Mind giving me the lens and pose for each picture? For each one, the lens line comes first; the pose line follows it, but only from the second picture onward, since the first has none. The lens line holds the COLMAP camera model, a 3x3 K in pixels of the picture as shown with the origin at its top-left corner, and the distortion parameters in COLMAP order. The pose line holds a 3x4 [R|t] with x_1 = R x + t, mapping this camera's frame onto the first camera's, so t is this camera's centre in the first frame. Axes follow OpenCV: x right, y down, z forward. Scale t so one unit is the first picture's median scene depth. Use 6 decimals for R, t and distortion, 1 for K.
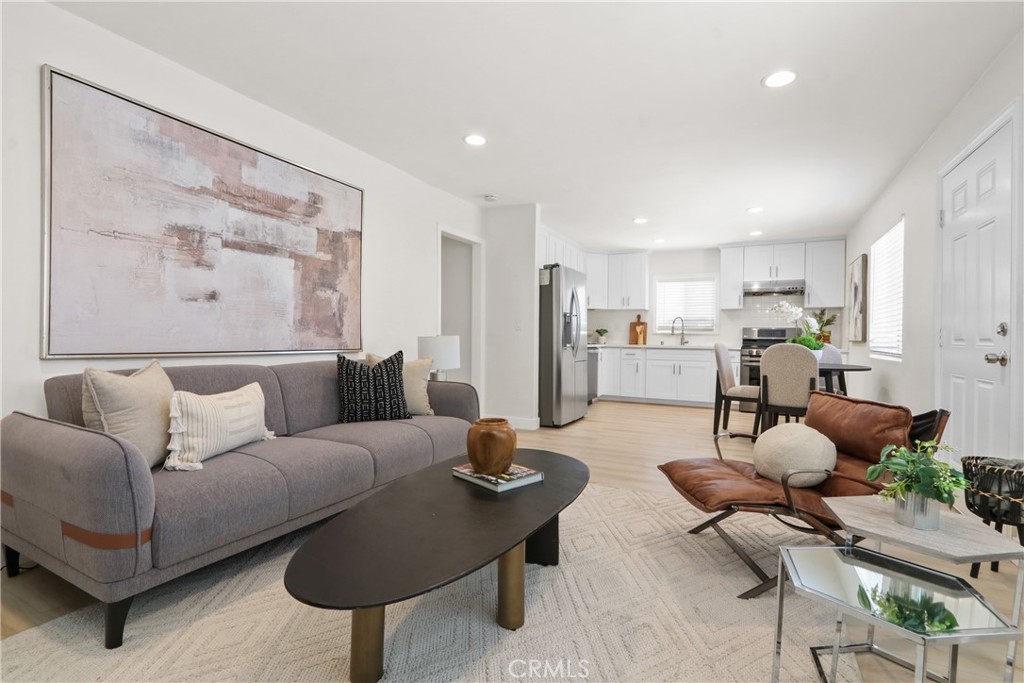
lens RADIAL K [[476.8, 0, 515.7], [0, 476.8, 345.0], [0, 0, 1]] dist [-0.009164, -0.000374]
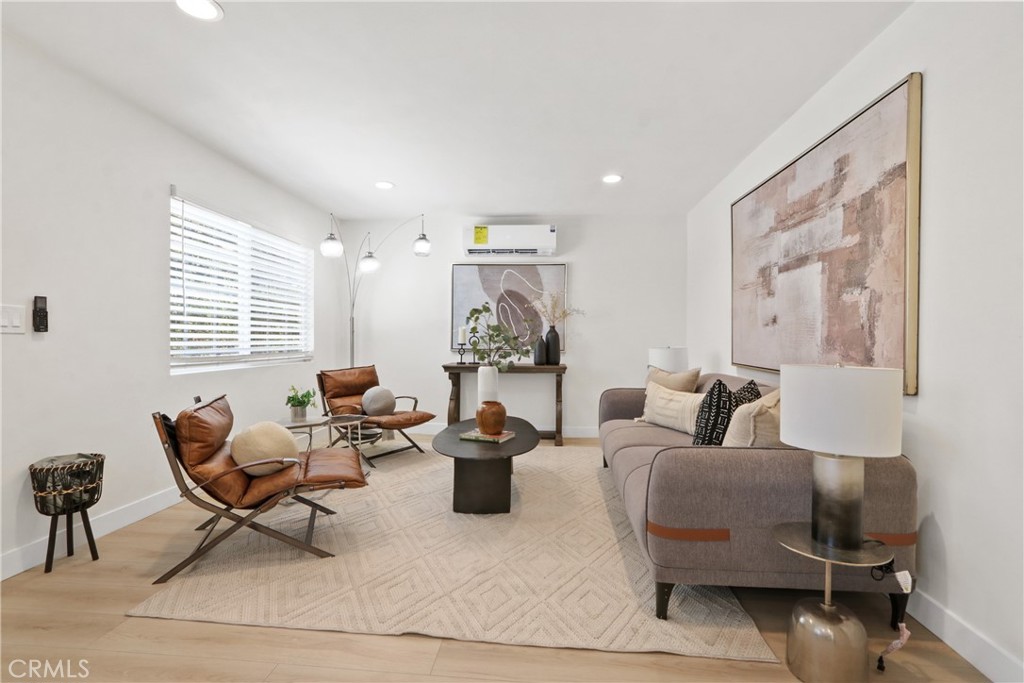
lens RADIAL K [[476.8, 0, 511.9], [0, 476.8, 339.7], [0, 0, 1]] dist [-0.009164, -0.000374]
pose [[-0.930005, -0.013764, -0.367290, 0.368760], [-0.021391, 0.999632, 0.016704, -0.064683], [0.366925, 0.023391, -0.929956, 1.914334]]
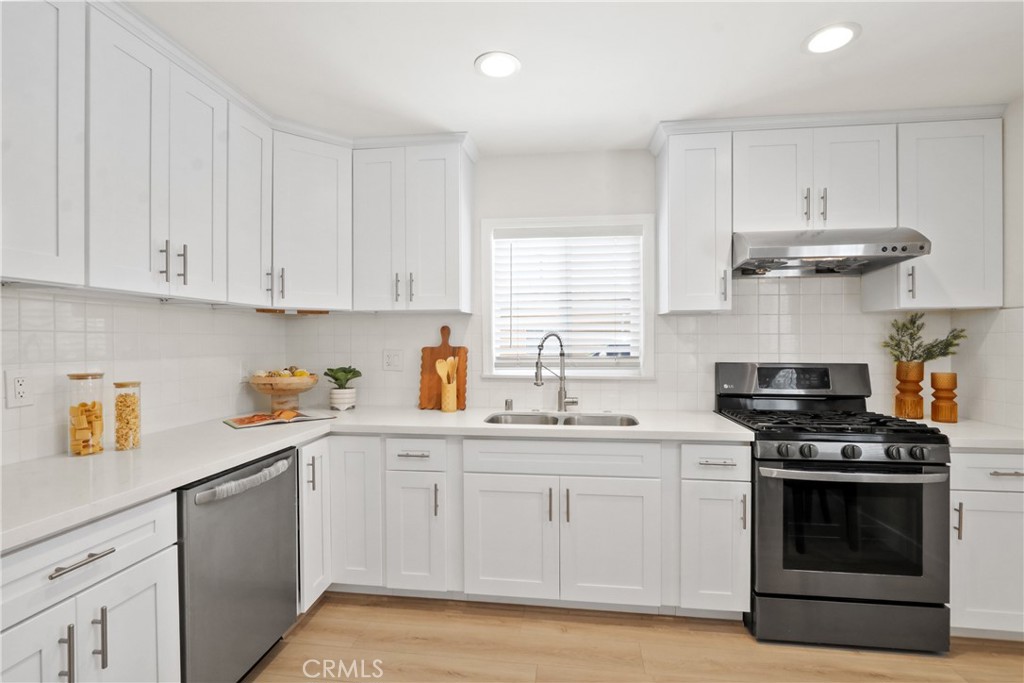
lens RADIAL K [[476.8, 0, 517.1], [0, 476.8, 338.4], [0, 0, 1]] dist [-0.009164, -0.000374]
pose [[0.945891, -0.013733, 0.324195, 0.188830], [0.017903, 0.999791, -0.009883, -0.048570], [-0.323992, 0.015153, 0.945939, 0.629366]]
